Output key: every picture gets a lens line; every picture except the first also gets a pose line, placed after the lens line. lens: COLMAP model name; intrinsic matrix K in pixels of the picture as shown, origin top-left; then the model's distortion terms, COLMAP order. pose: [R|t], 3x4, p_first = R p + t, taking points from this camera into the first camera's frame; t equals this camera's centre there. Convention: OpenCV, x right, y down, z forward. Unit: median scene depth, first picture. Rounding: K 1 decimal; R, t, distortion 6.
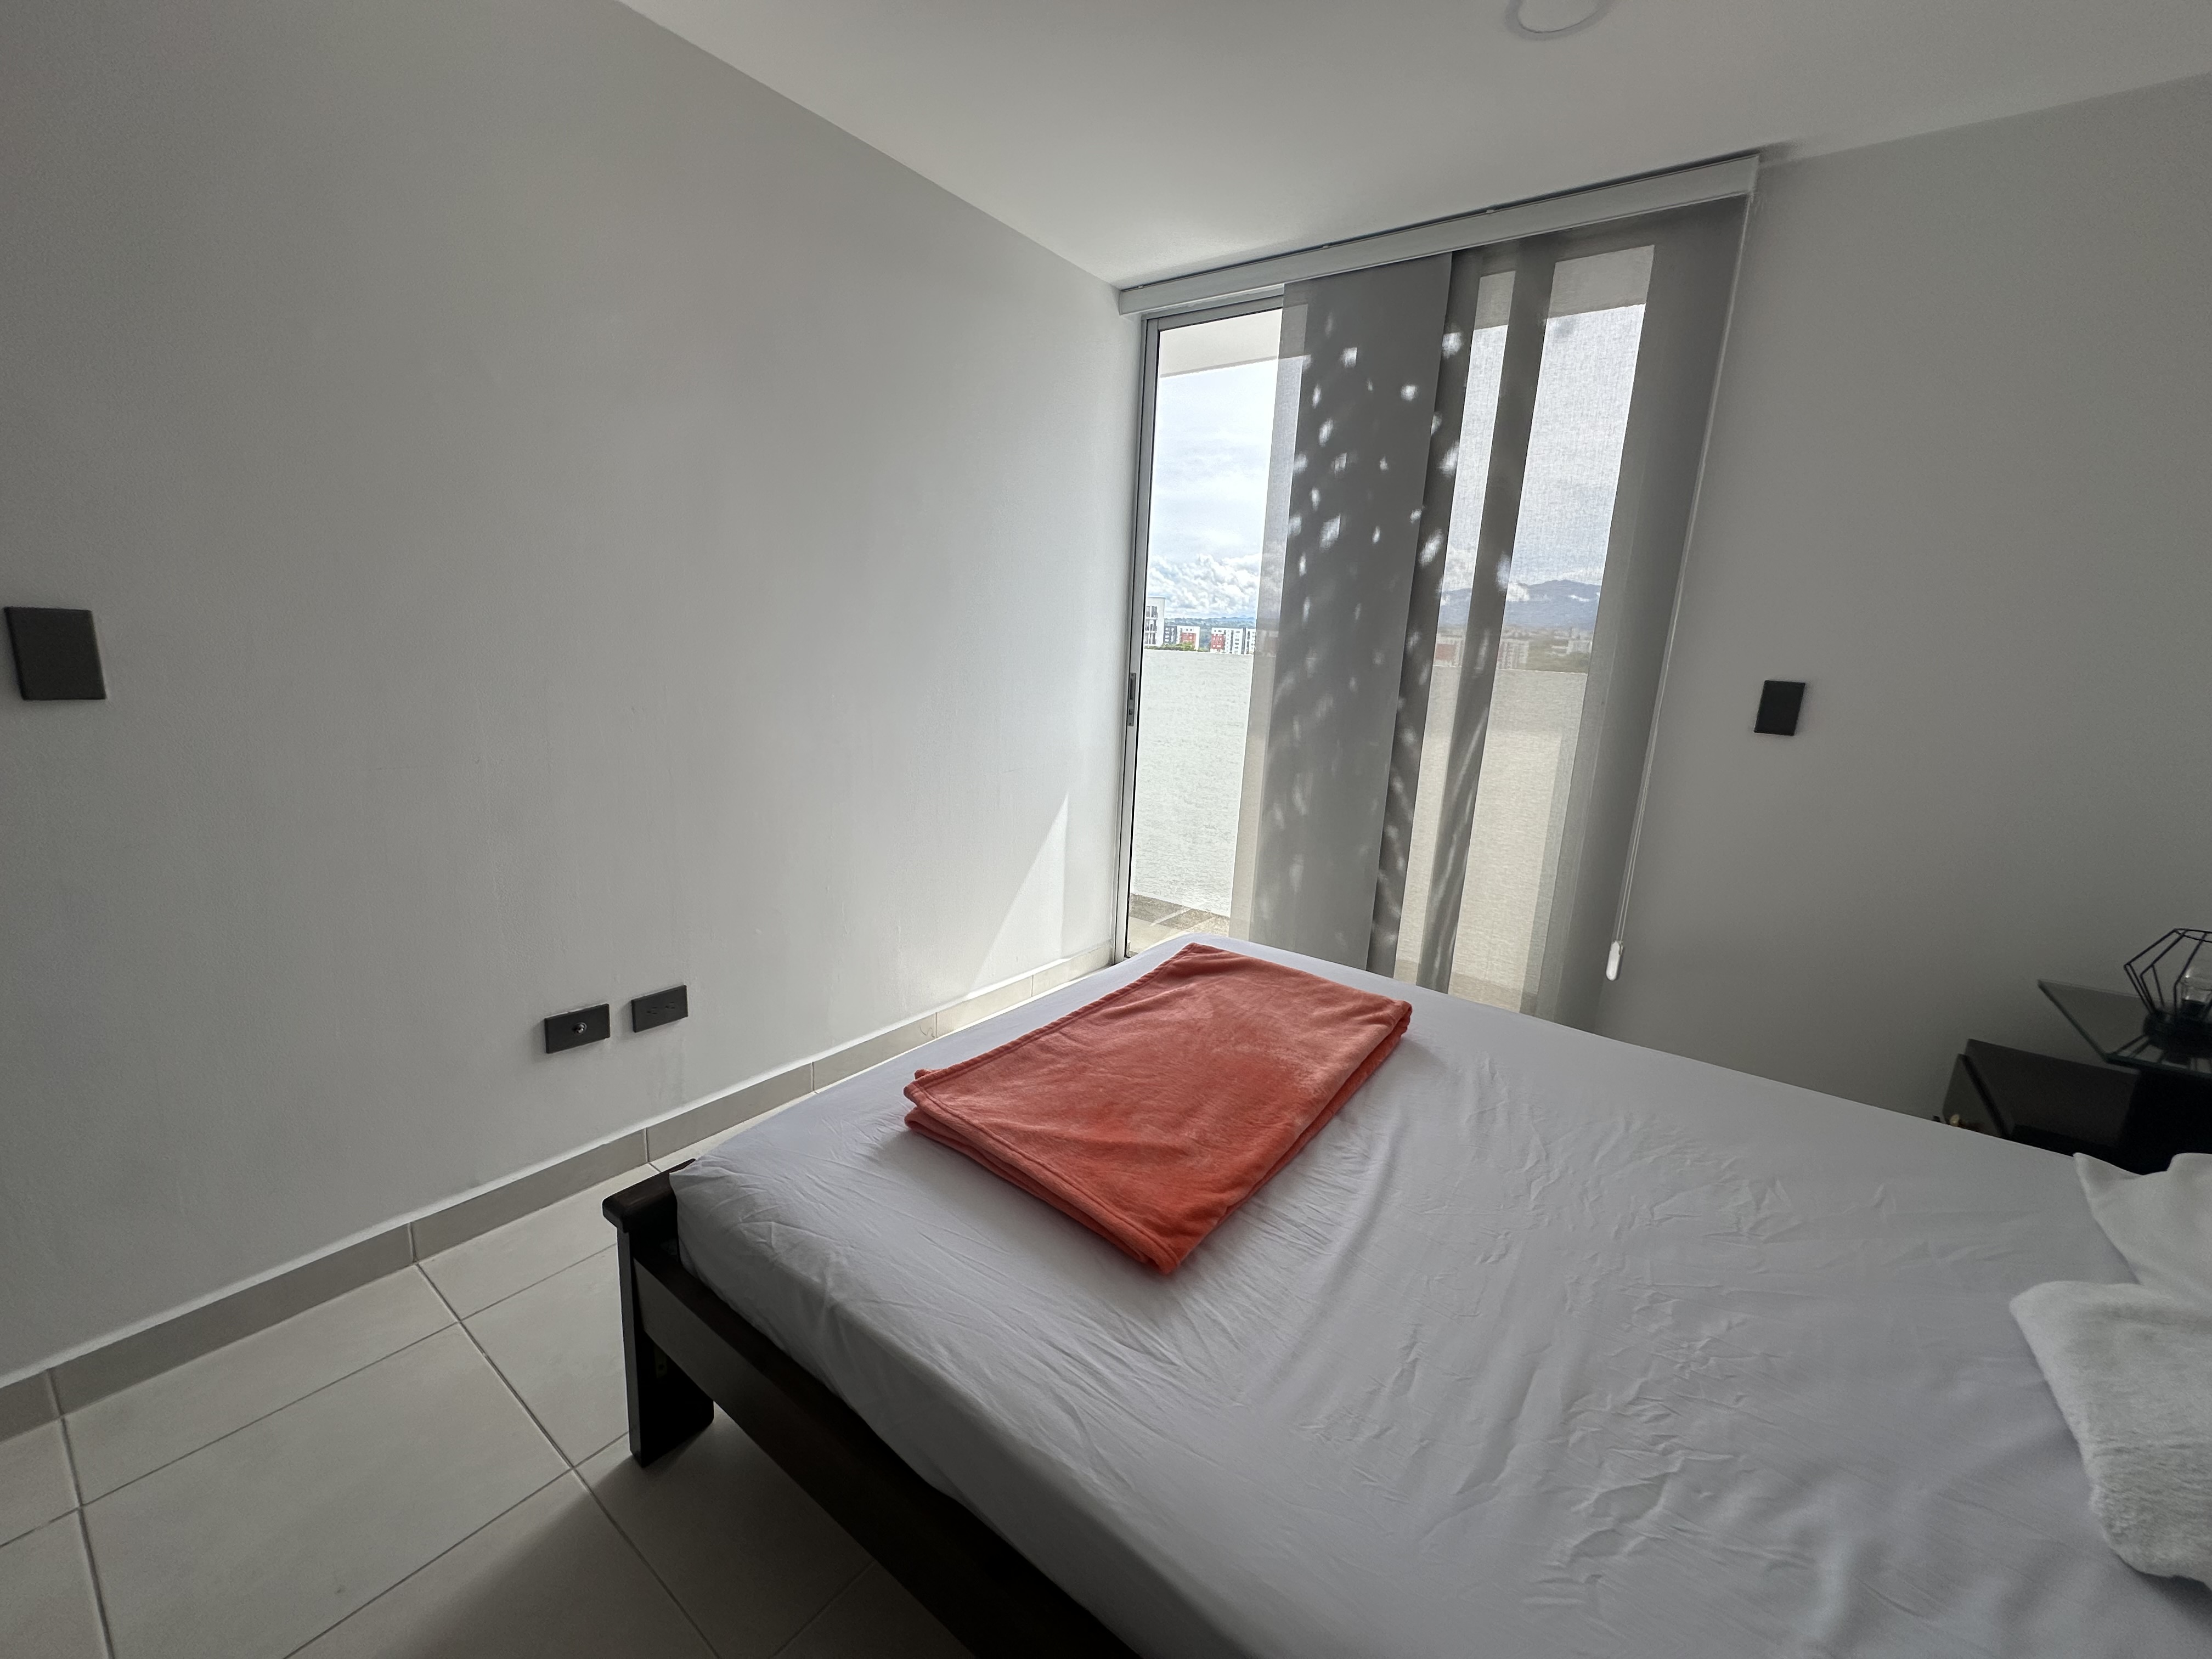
lens RADIAL K [[880.1, 0, 1106.0], [0, 880.1, 829.5], [0, 0, 1]] dist [-0.007852, 0.002844]
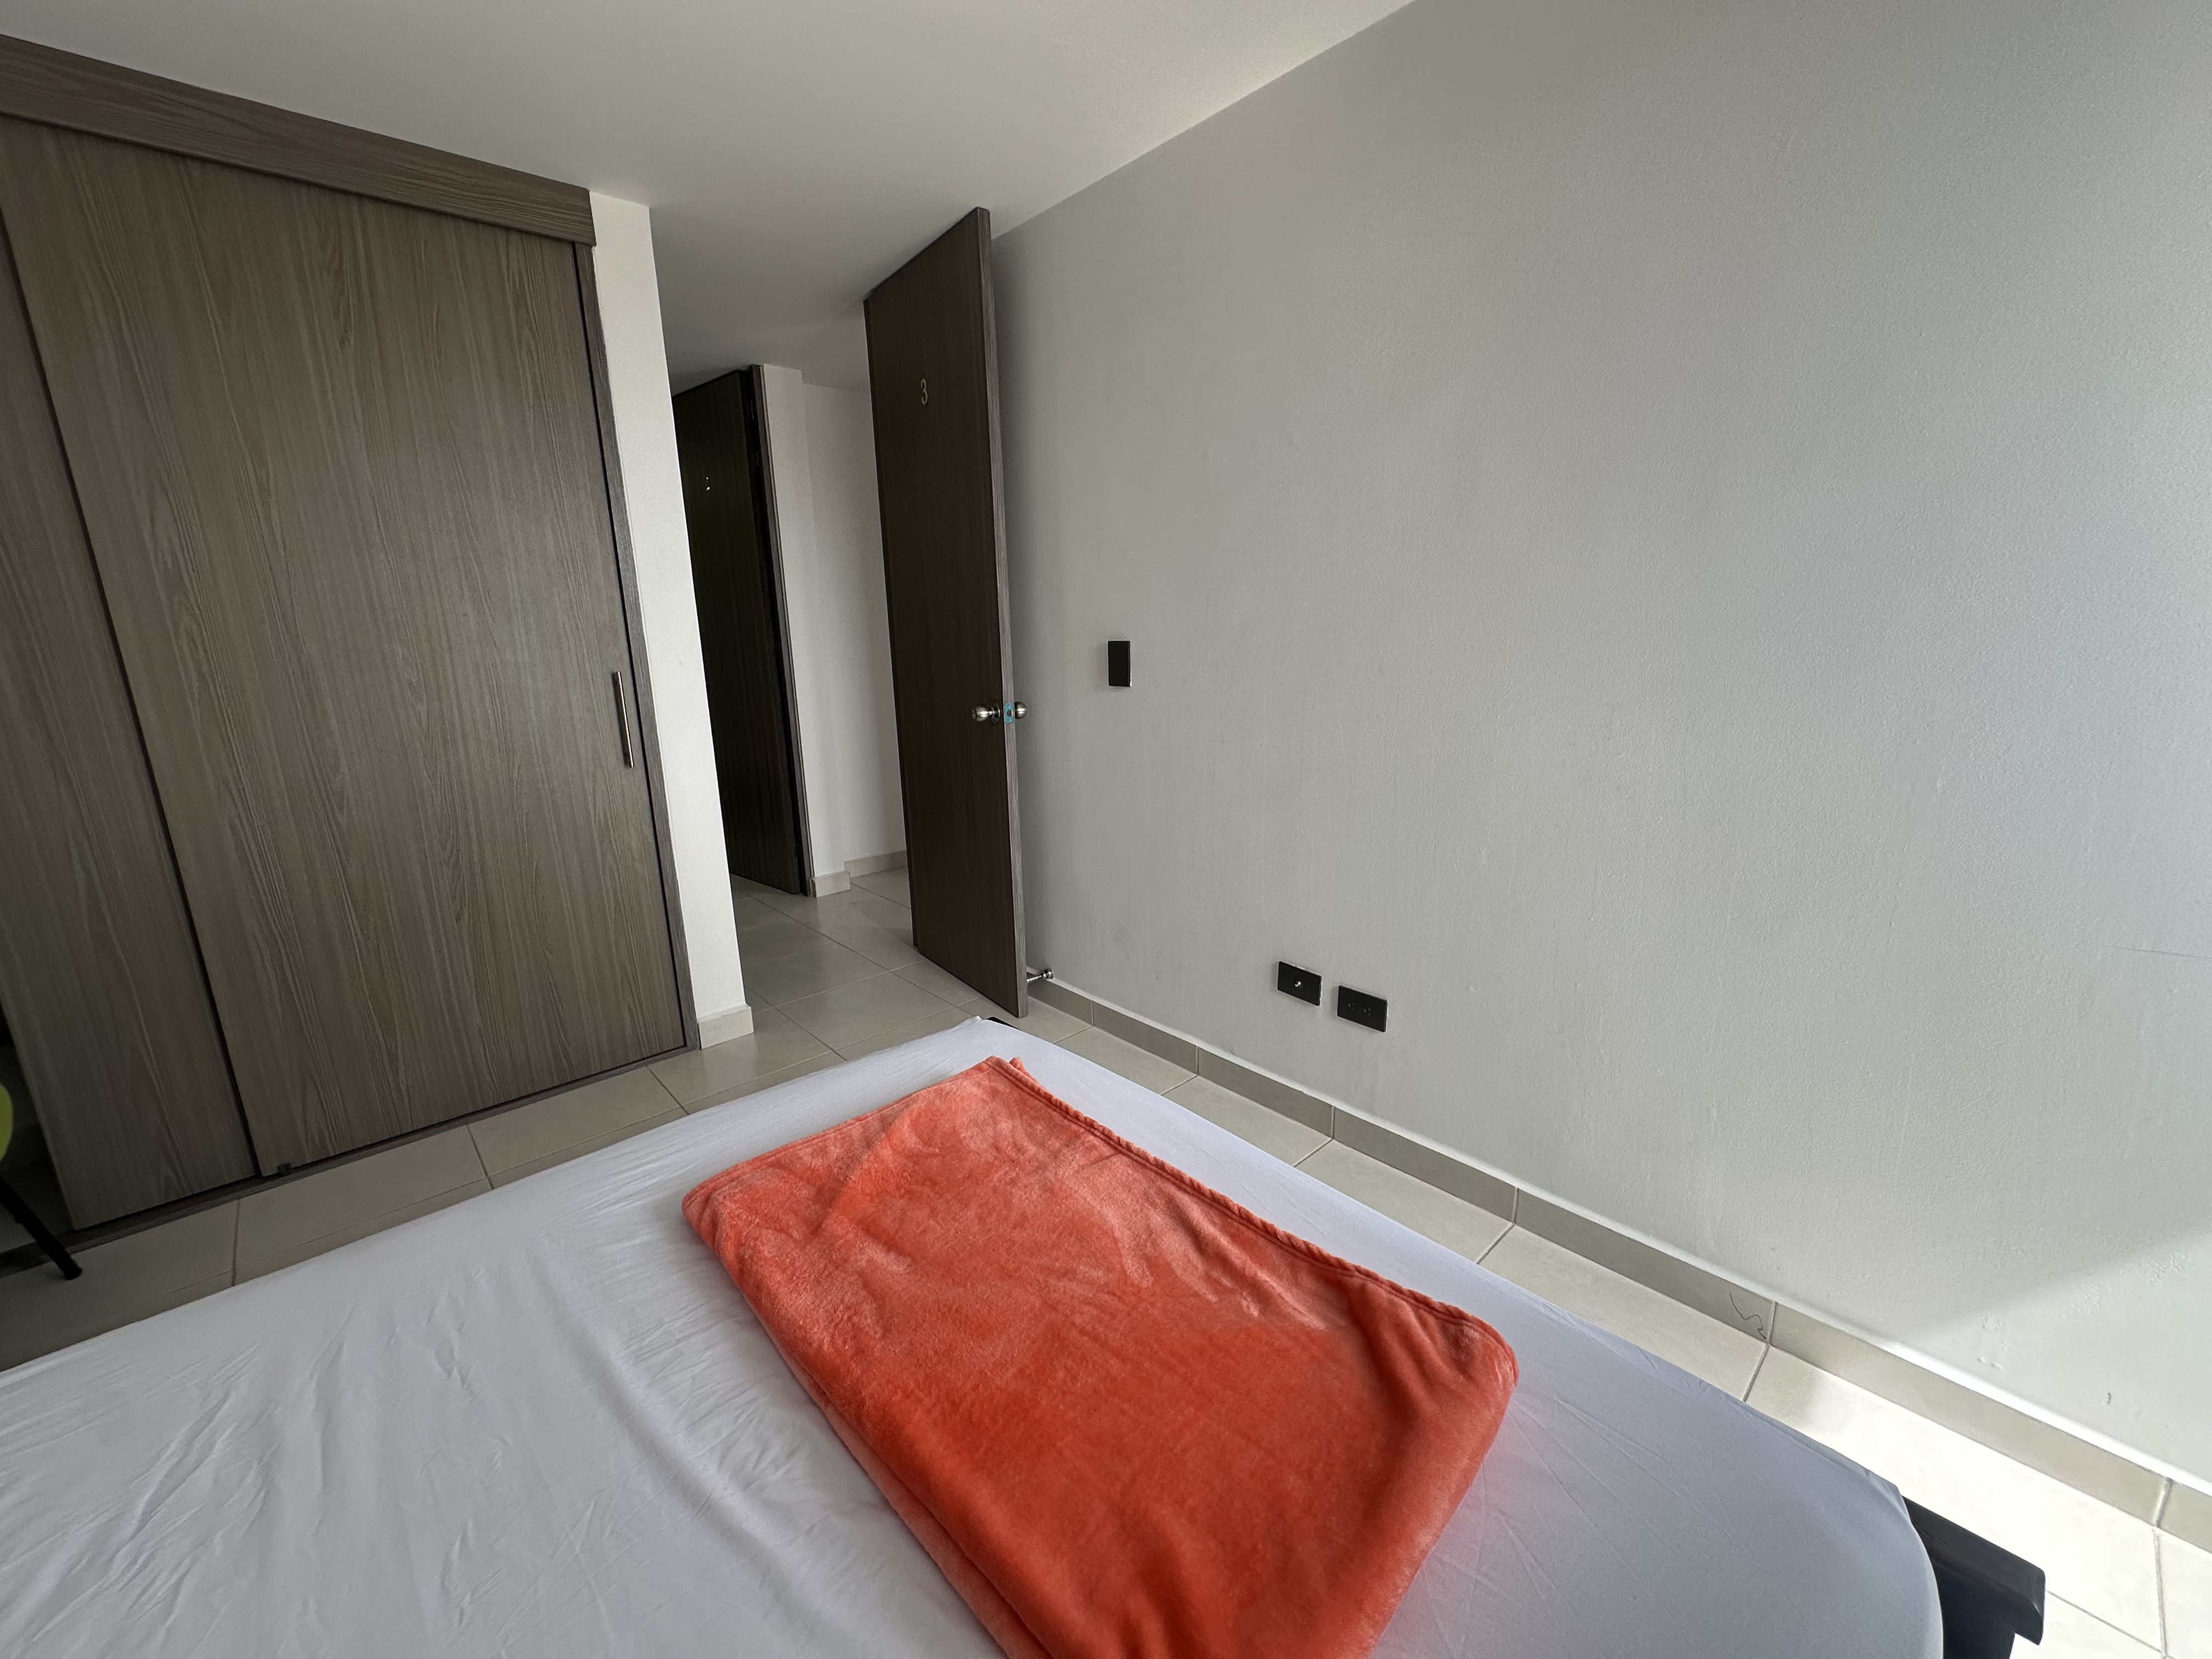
lens RADIAL K [[880.1, 0, 1106.0], [0, 880.1, 829.5], [0, 0, 1]] dist [-0.007852, 0.002844]
pose [[-0.181423, 0.183091, -0.966211, 0.610980], [-0.191868, 0.957044, 0.217381, -0.198123], [0.964506, 0.224822, -0.138500, 0.985212]]
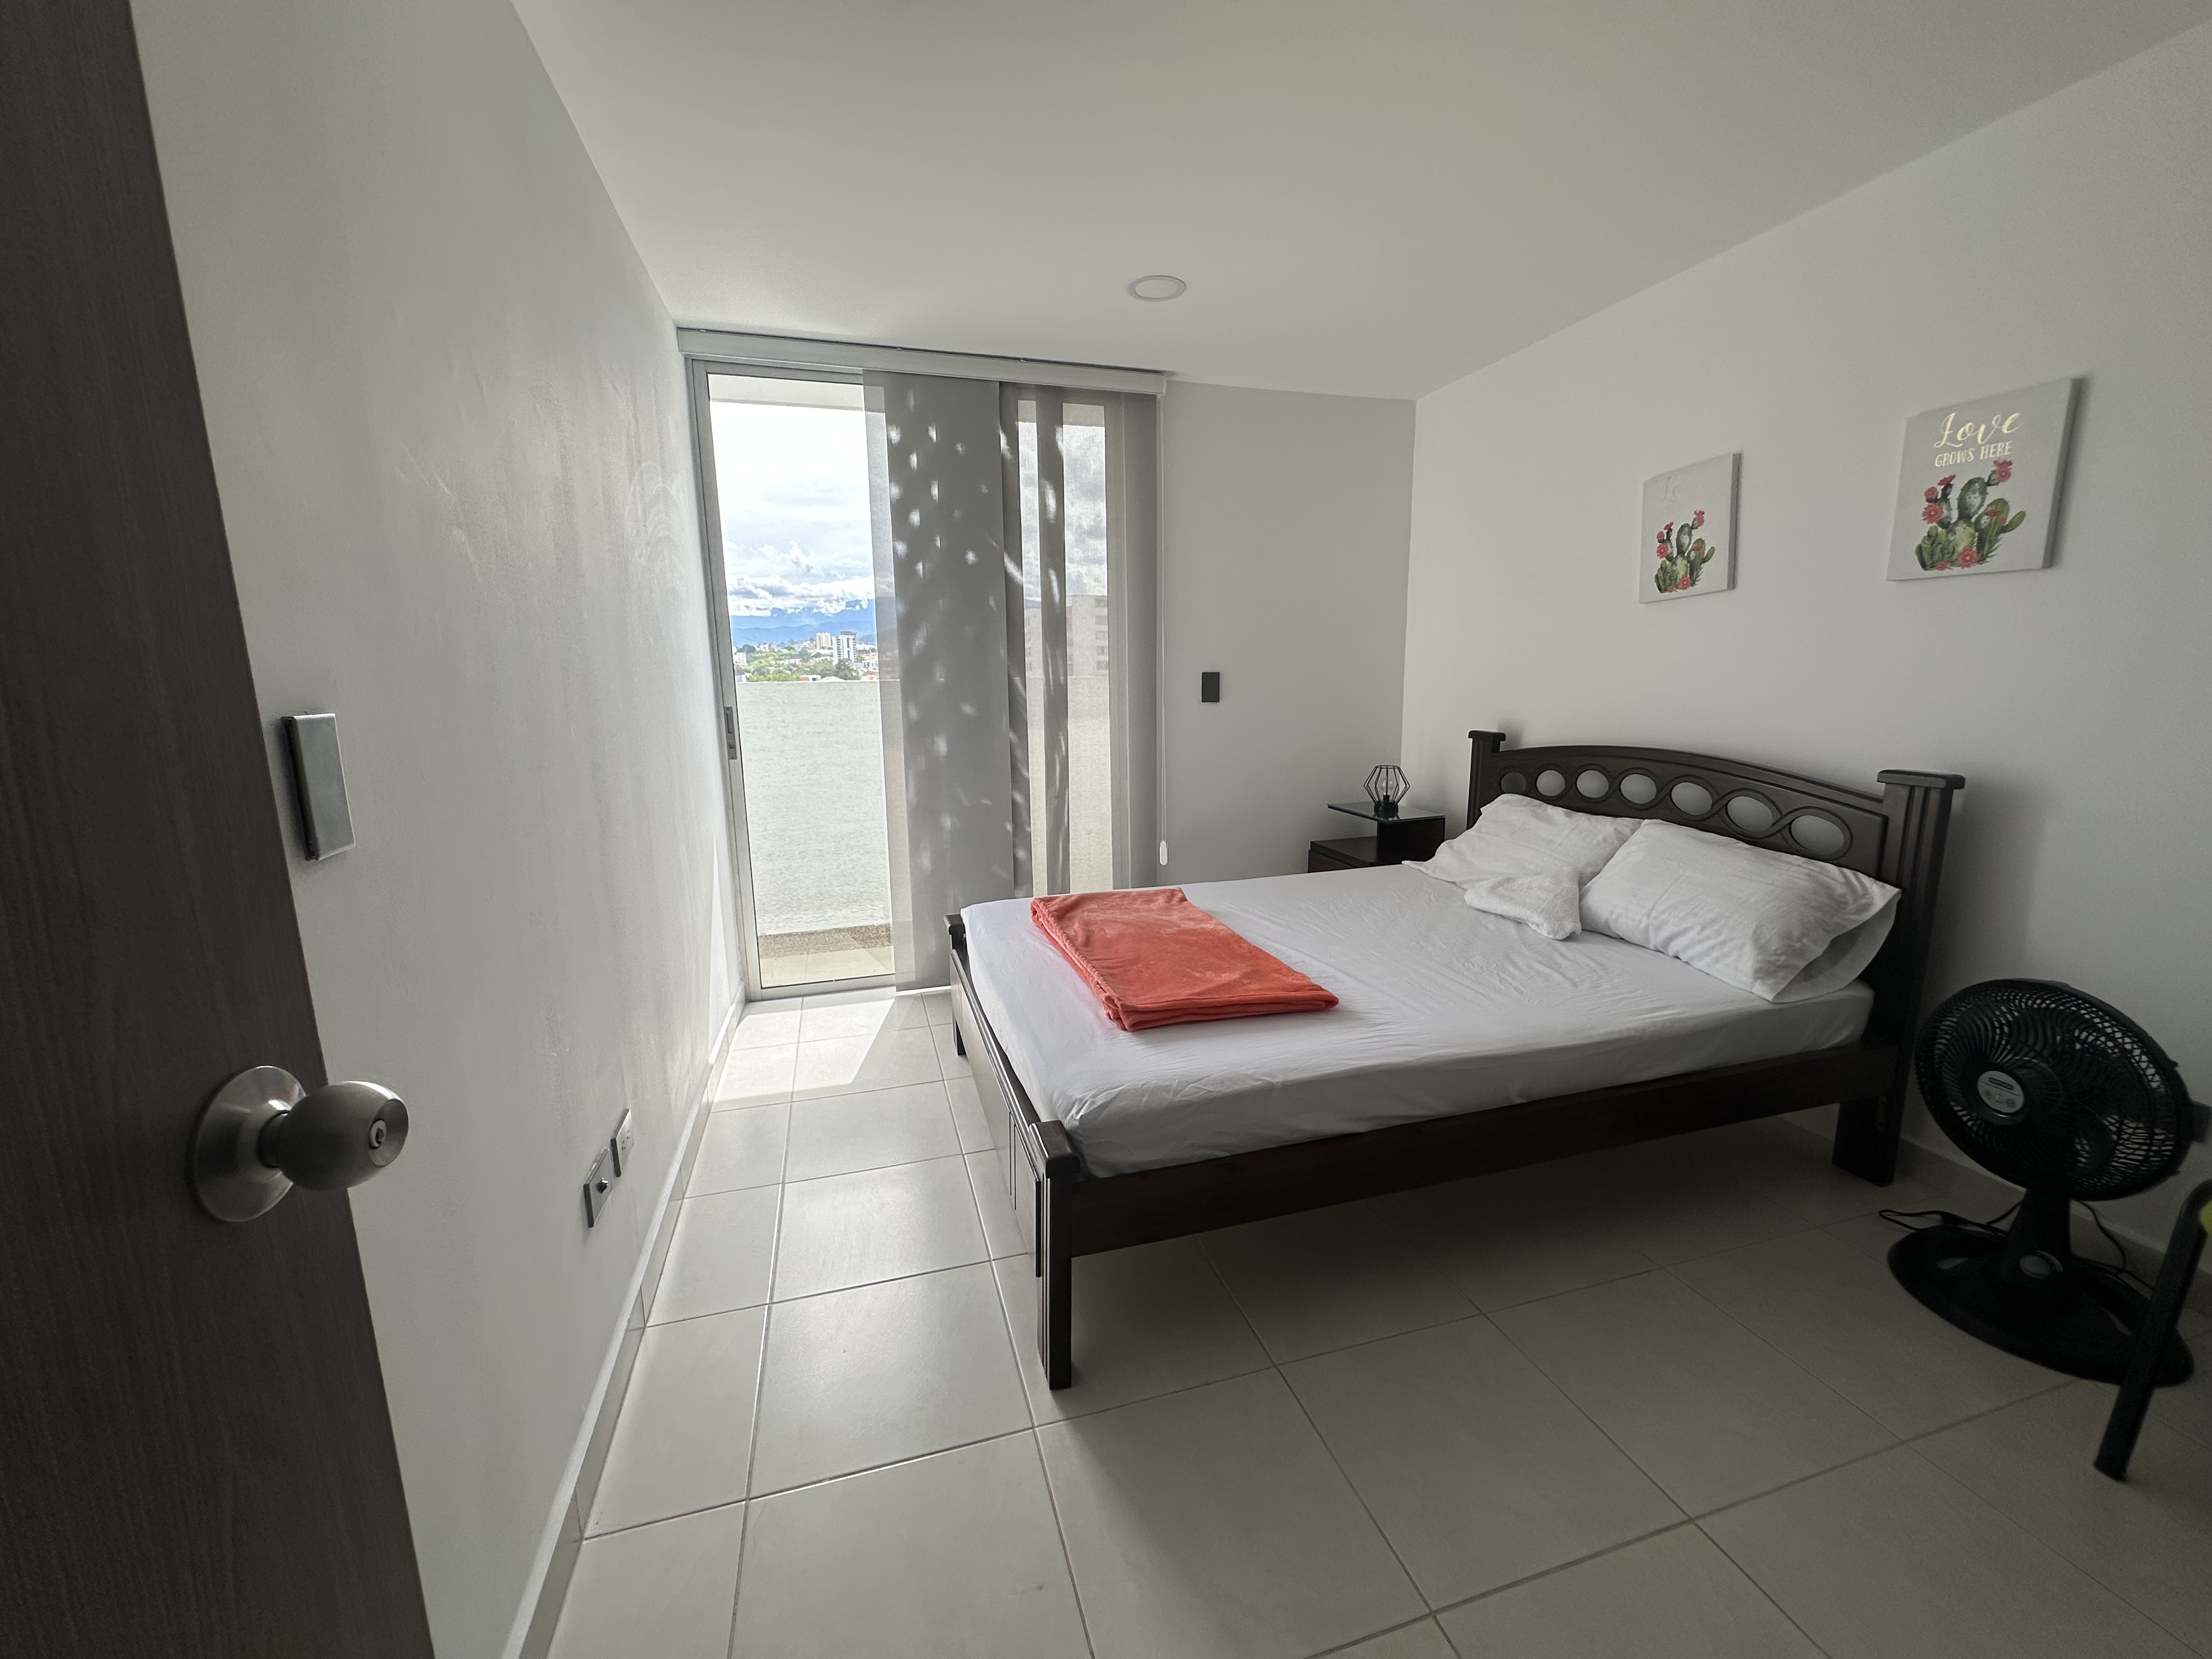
lens RADIAL K [[880.1, 0, 1106.0], [0, 880.1, 829.5], [0, 0, 1]] dist [-0.007852, 0.002844]
pose [[0.599525, -0.200595, 0.774811, -1.001953], [0.209979, 0.973593, 0.089583, -0.079317], [-0.772321, 0.108987, 0.625814, 0.106857]]
